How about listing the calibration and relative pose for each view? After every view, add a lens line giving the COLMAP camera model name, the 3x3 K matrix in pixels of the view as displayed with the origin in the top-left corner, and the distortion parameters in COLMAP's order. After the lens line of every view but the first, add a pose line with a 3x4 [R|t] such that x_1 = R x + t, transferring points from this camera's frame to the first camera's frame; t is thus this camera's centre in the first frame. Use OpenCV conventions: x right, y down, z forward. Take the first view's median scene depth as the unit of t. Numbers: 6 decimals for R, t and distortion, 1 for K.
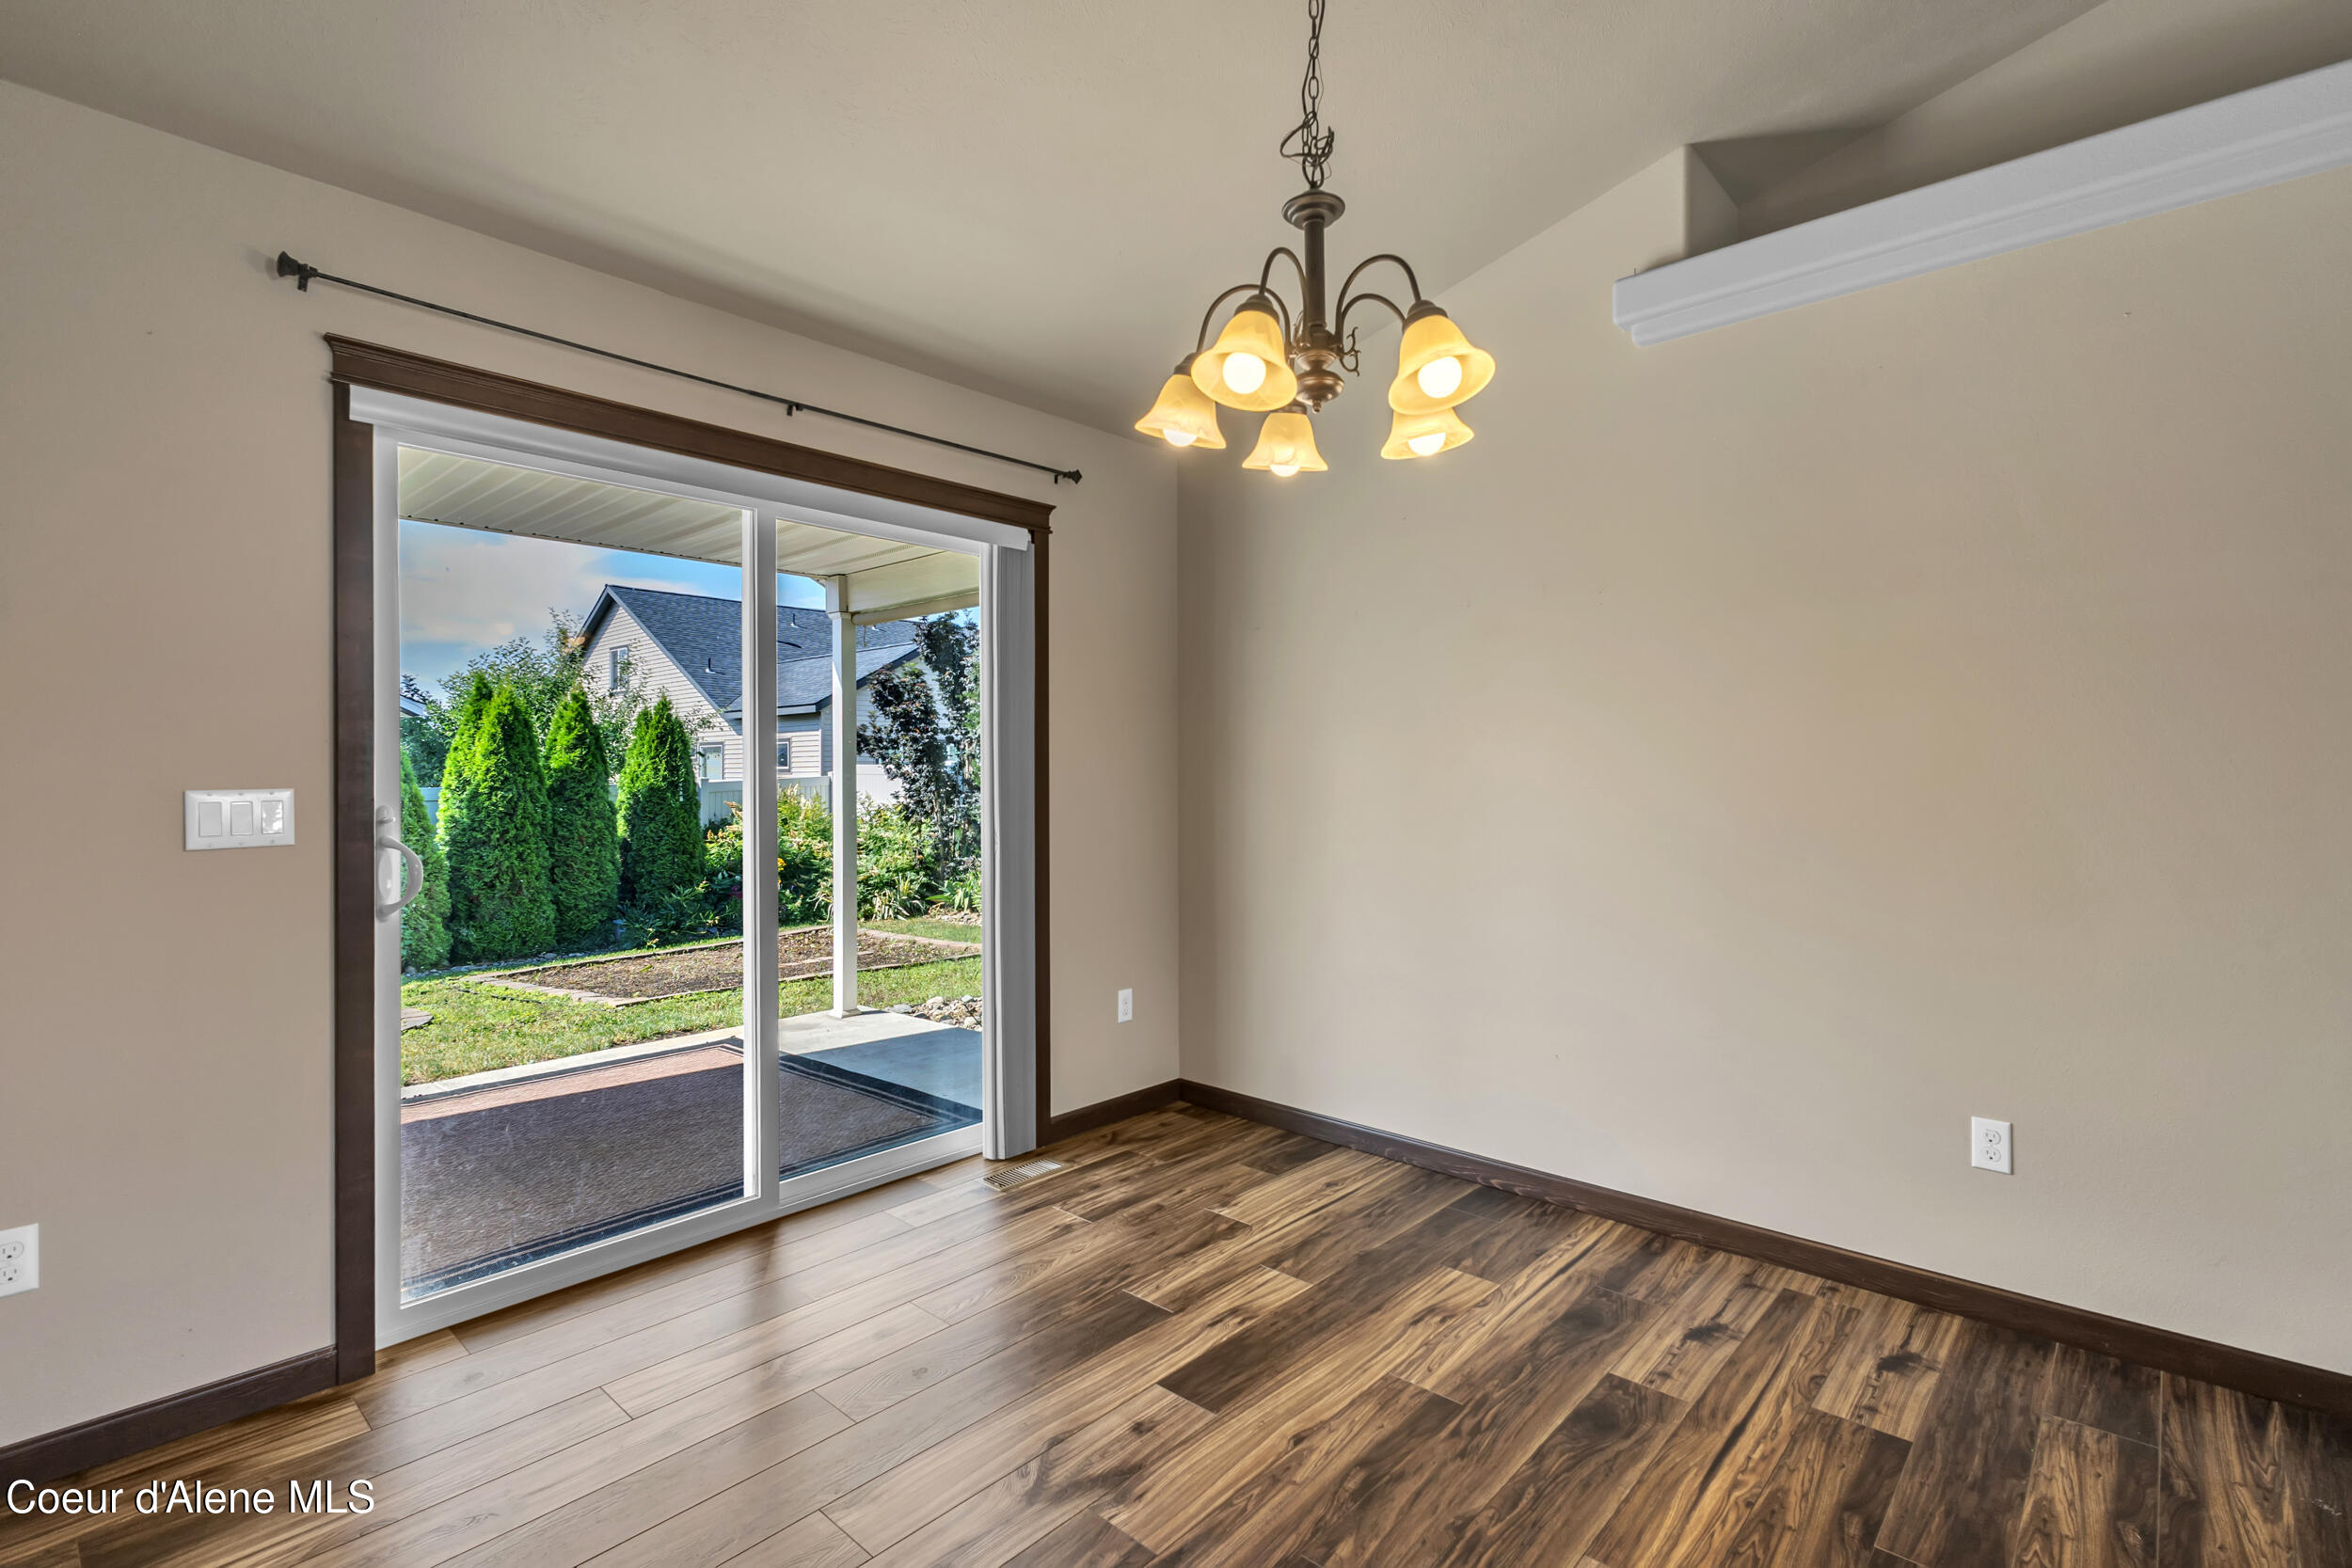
lens RADIAL K [[1090.4, 0, 1171.4], [0, 1090.4, 769.8], [0, 0, 1]] dist [0.009915, -0.000443]
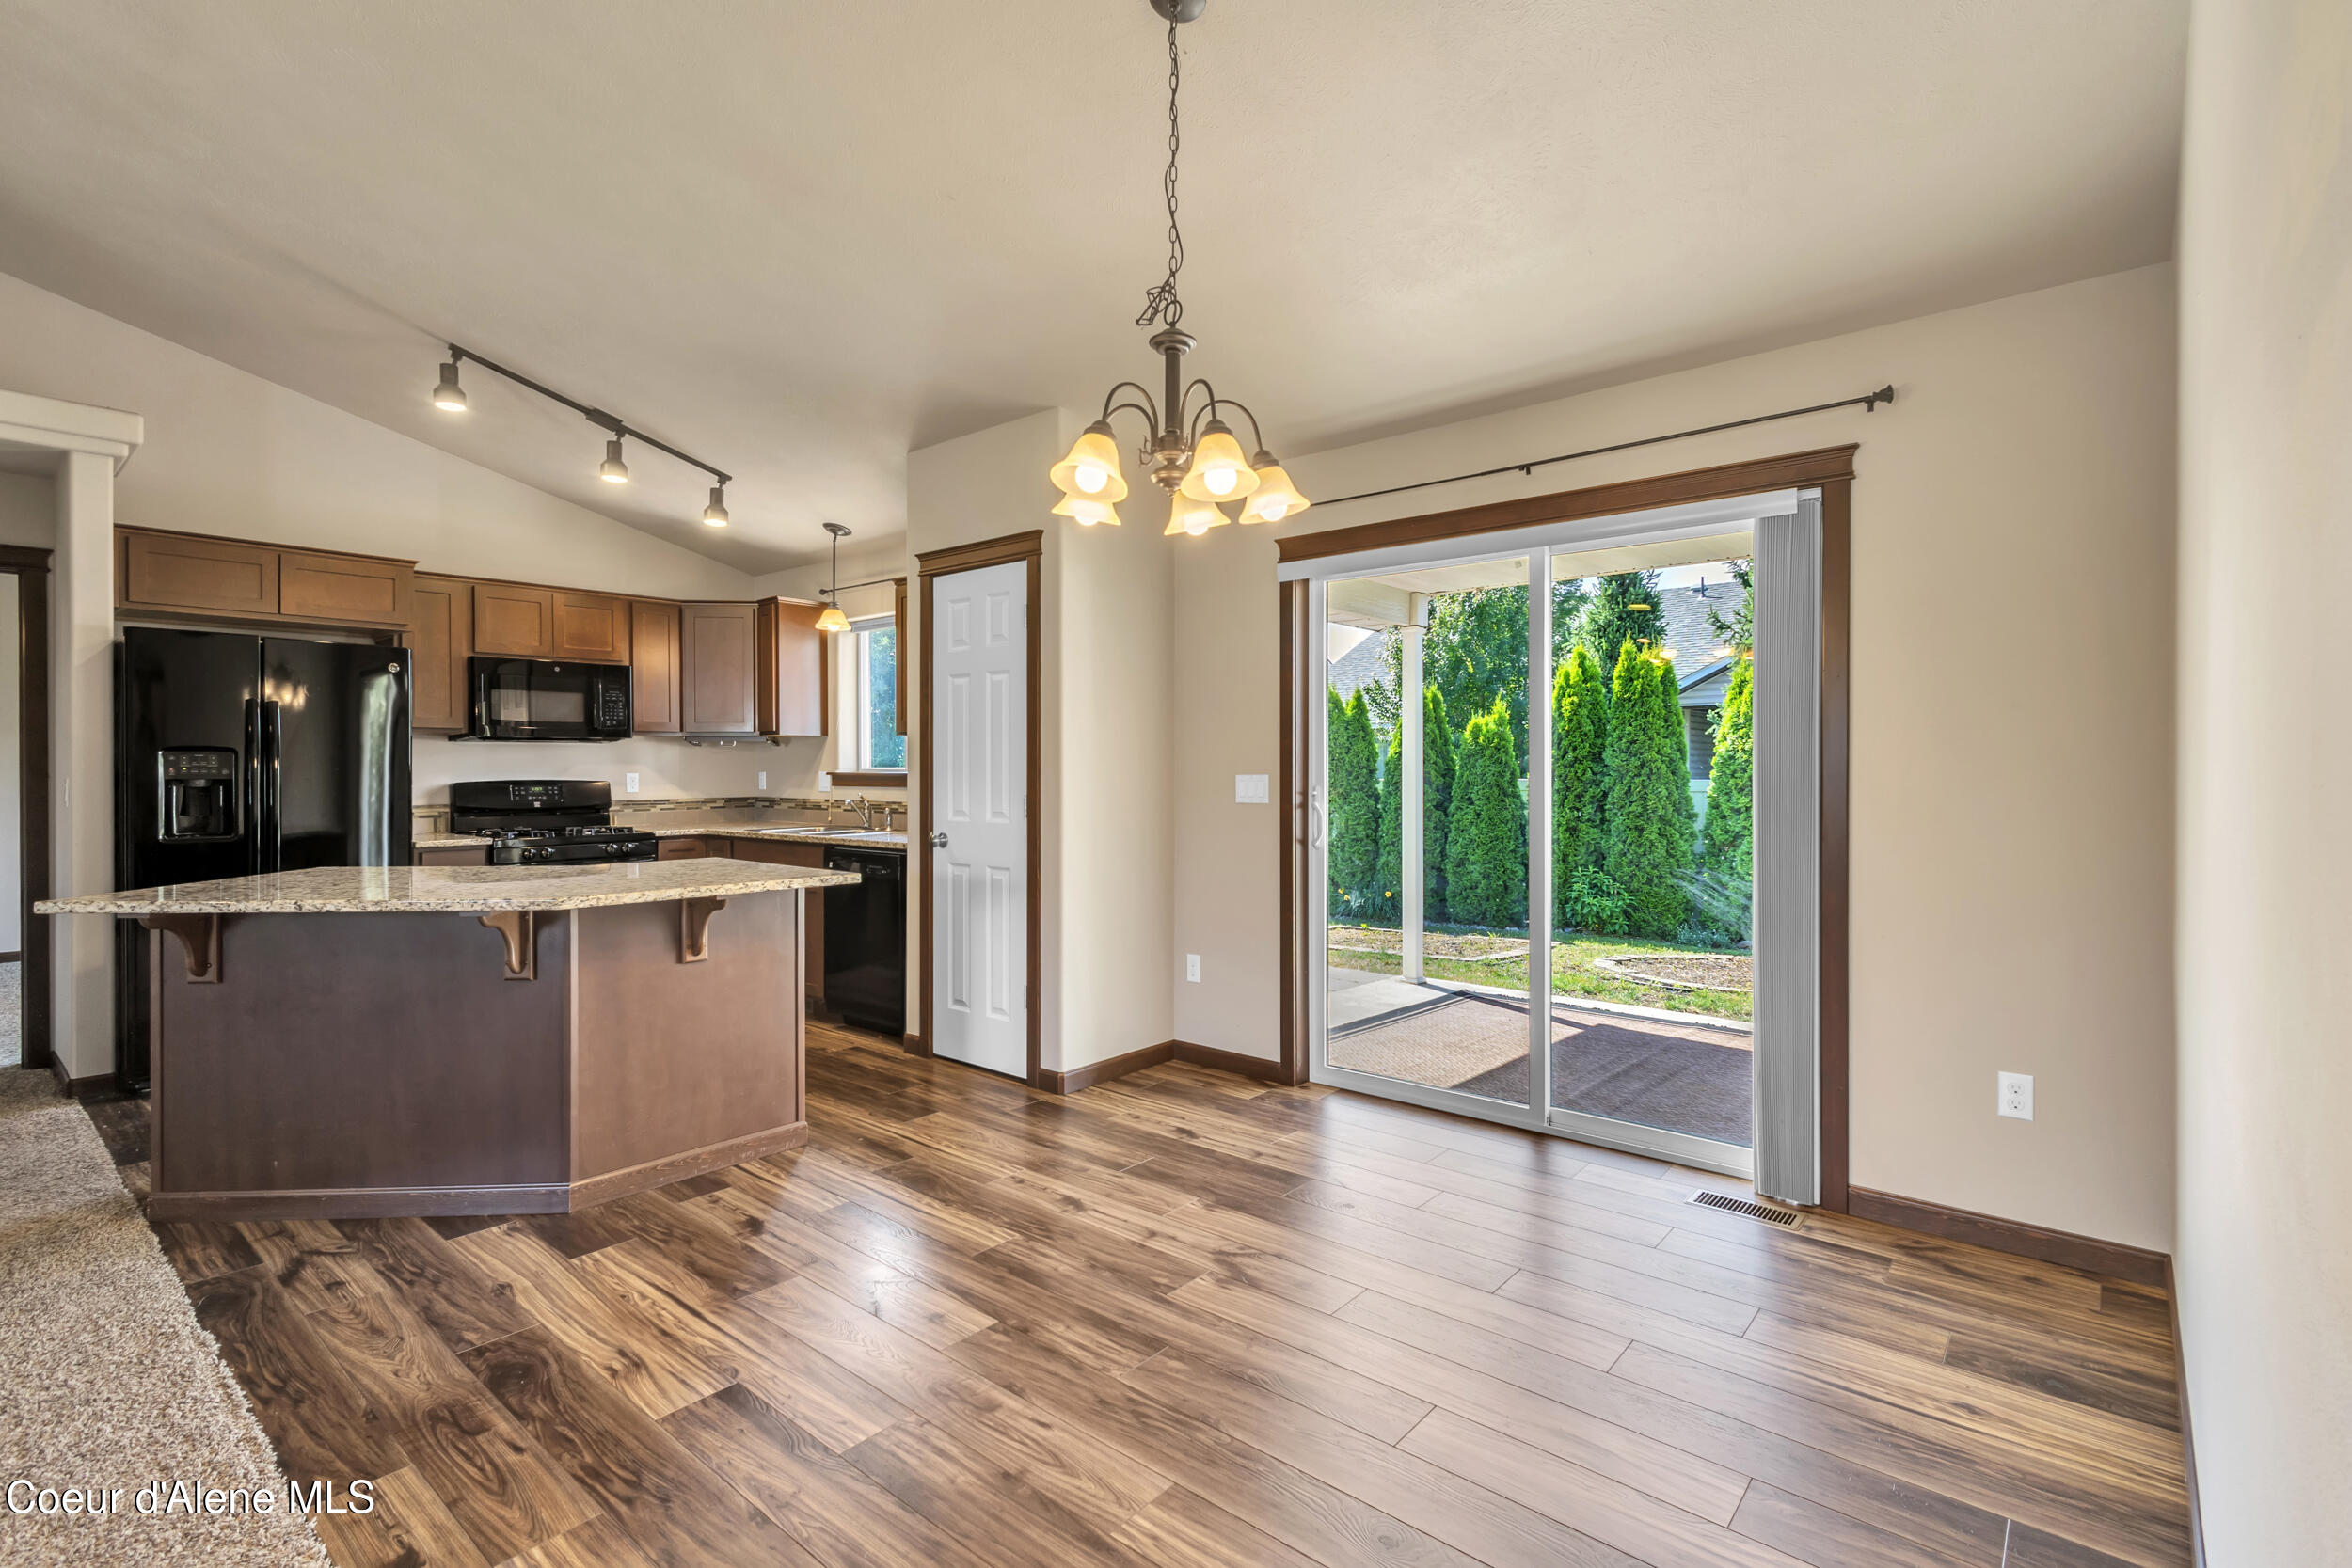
lens RADIAL K [[1080.5, 0, 1177.4], [0, 1080.5, 776.1], [0, 0, 1]] dist [0.009097, -0.001093]
pose [[0.037039, 0.012059, -0.999241, 0.799875], [0.002788, 0.999922, 0.012171, -0.003498], [0.999310, -0.003237, 0.037002, 0.531019]]
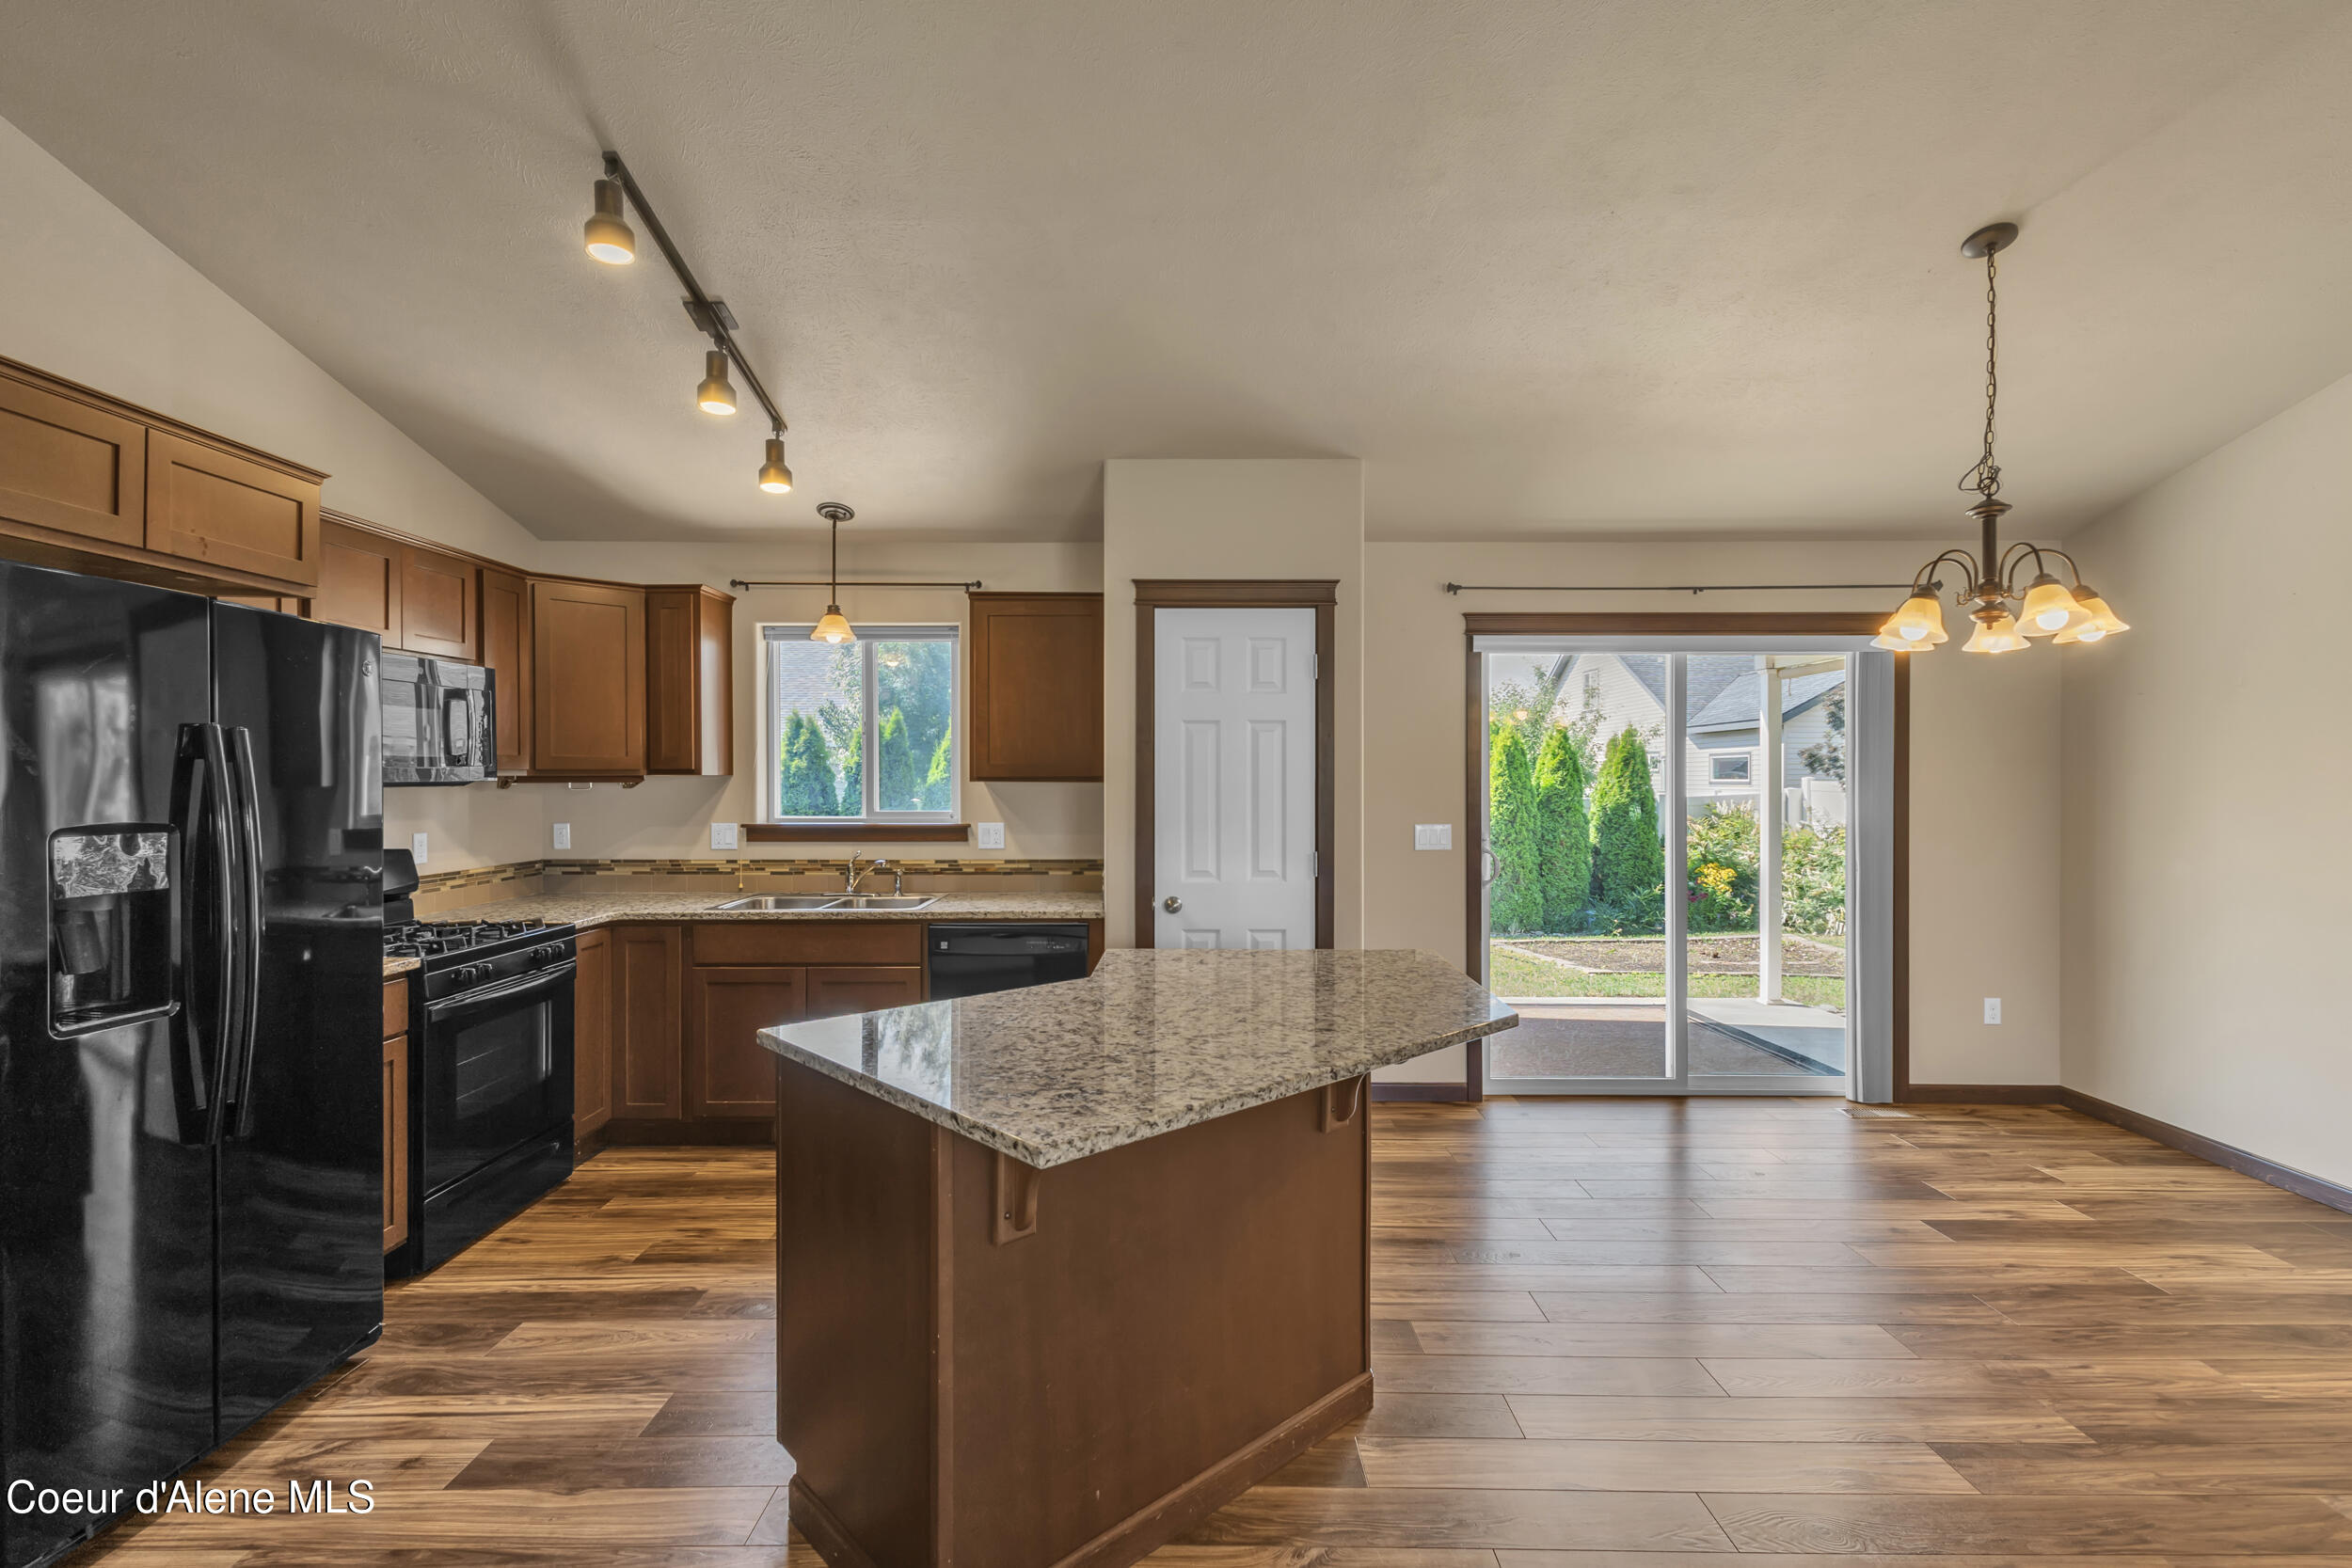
lens RADIAL K [[1078.6, 0, 1170.4], [0, 1078.6, 781.5], [0, 0, 1]] dist [0.004090, -0.000534]
pose [[0.668572, 0.005669, -0.743626, 0.296230], [-0.000793, 0.999976, 0.006911, -0.057513], [0.743647, -0.004031, 0.668560, -0.595144]]
